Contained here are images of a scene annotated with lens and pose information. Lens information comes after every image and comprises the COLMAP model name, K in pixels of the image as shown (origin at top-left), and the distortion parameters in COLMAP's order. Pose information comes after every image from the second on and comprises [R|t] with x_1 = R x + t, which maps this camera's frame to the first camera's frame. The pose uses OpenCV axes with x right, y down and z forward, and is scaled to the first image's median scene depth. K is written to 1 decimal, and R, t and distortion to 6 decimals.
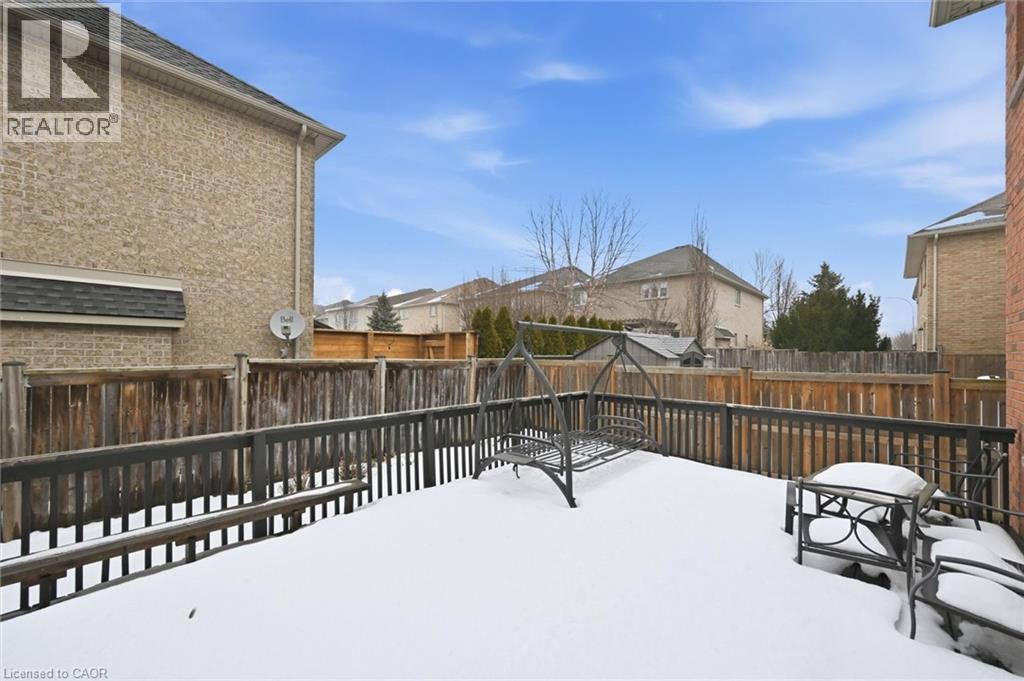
lens RADIAL K [[415.2, 0, 512.0], [0, 415.2, 352.6], [0, 0, 1]] dist [0.001707, -0.000303]
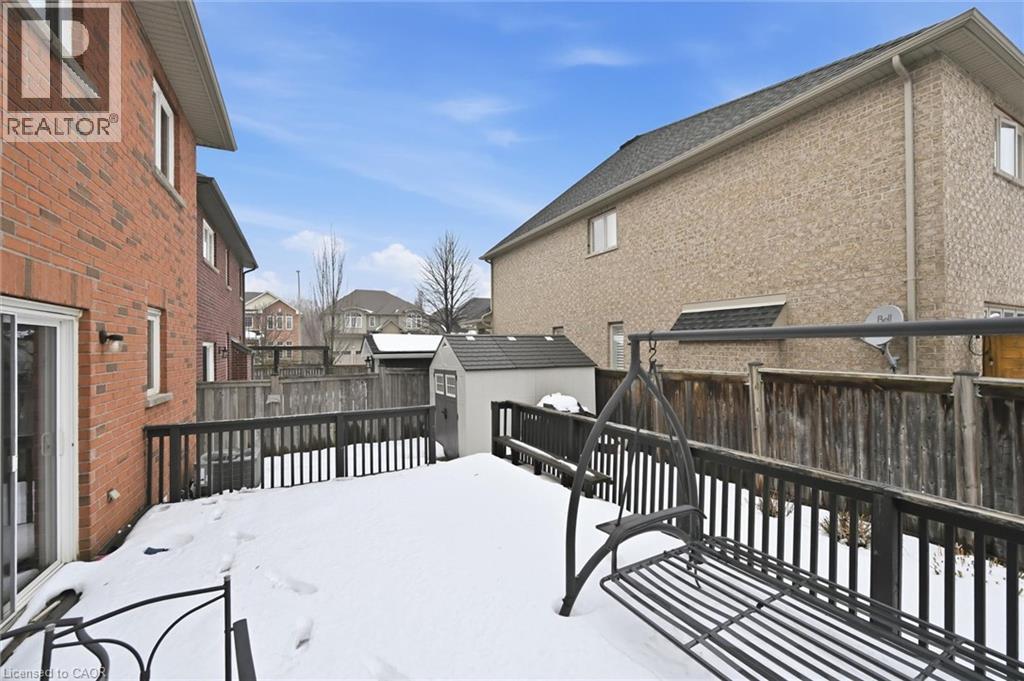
lens RADIAL K [[415.2, 0, 513.8], [0, 415.2, 346.7], [0, 0, 1]] dist [0.001707, -0.000303]
pose [[-0.335941, -0.004991, -0.941870, 0.417003], [0.008459, 0.999930, -0.008316, -0.026381], [0.941845, -0.010760, -0.335875, 0.587845]]
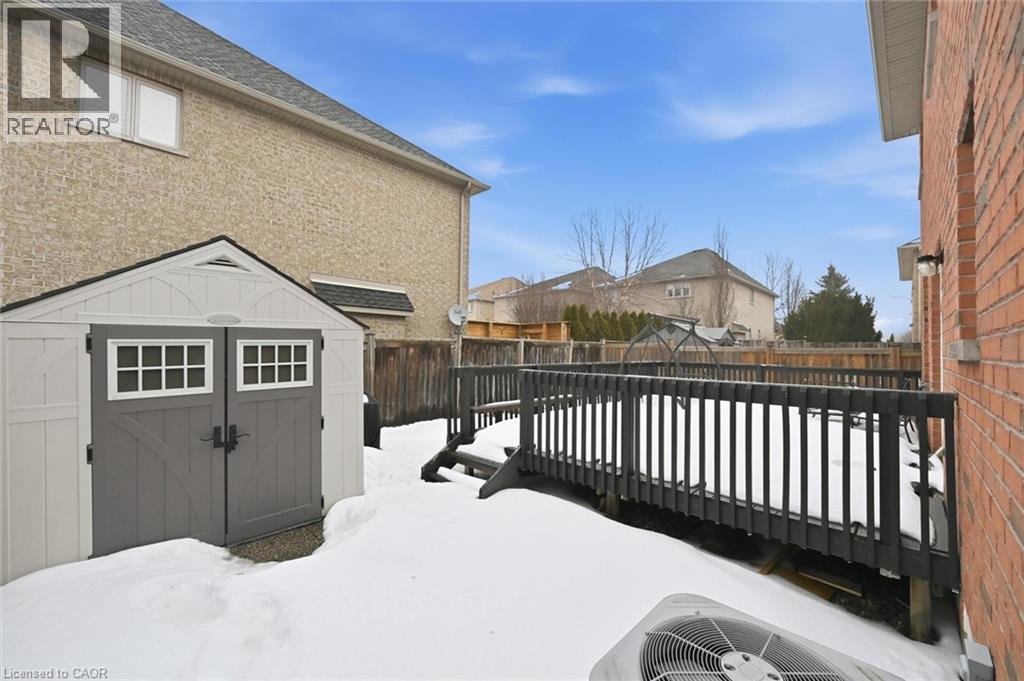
lens RADIAL K [[415.2, 0, 511.6], [0, 415.2, 345.2], [0, 0, 1]] dist [0.001707, -0.000303]
pose [[0.999851, 0.006764, -0.015854, -0.314746], [-0.006914, 0.999932, -0.009438, 0.050584], [0.015789, 0.009547, 0.999830, -0.474249]]
